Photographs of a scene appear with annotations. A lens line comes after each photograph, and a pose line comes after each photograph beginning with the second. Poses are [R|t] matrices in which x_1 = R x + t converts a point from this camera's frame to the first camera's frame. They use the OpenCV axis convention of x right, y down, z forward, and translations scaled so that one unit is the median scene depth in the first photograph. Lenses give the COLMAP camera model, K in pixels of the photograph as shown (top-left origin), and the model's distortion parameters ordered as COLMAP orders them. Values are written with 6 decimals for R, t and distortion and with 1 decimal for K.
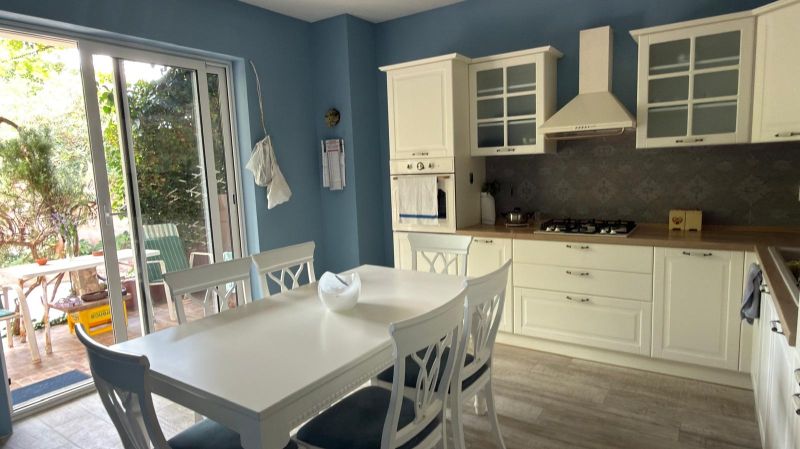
lens RADIAL K [[466.2, 0, 400.0], [0, 466.2, 224.5], [0, 0, 1]] dist [-0.000658, -0.000604]
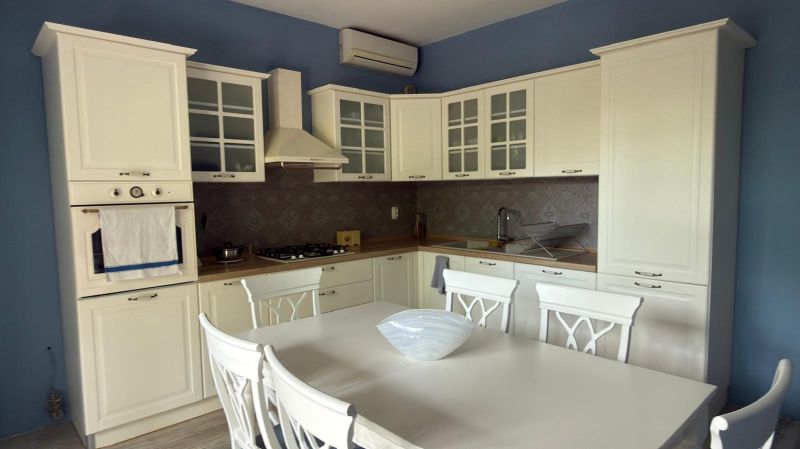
lens RADIAL K [[466.2, 0, 400.0], [0, 466.2, 224.5], [0, 0, 1]] dist [-0.000658, -0.000604]
pose [[0.225858, -0.038199, 0.973411, -0.550708], [0.132093, 0.991203, 0.008248, -0.035094], [-0.965163, 0.126718, 0.228917, 0.503004]]
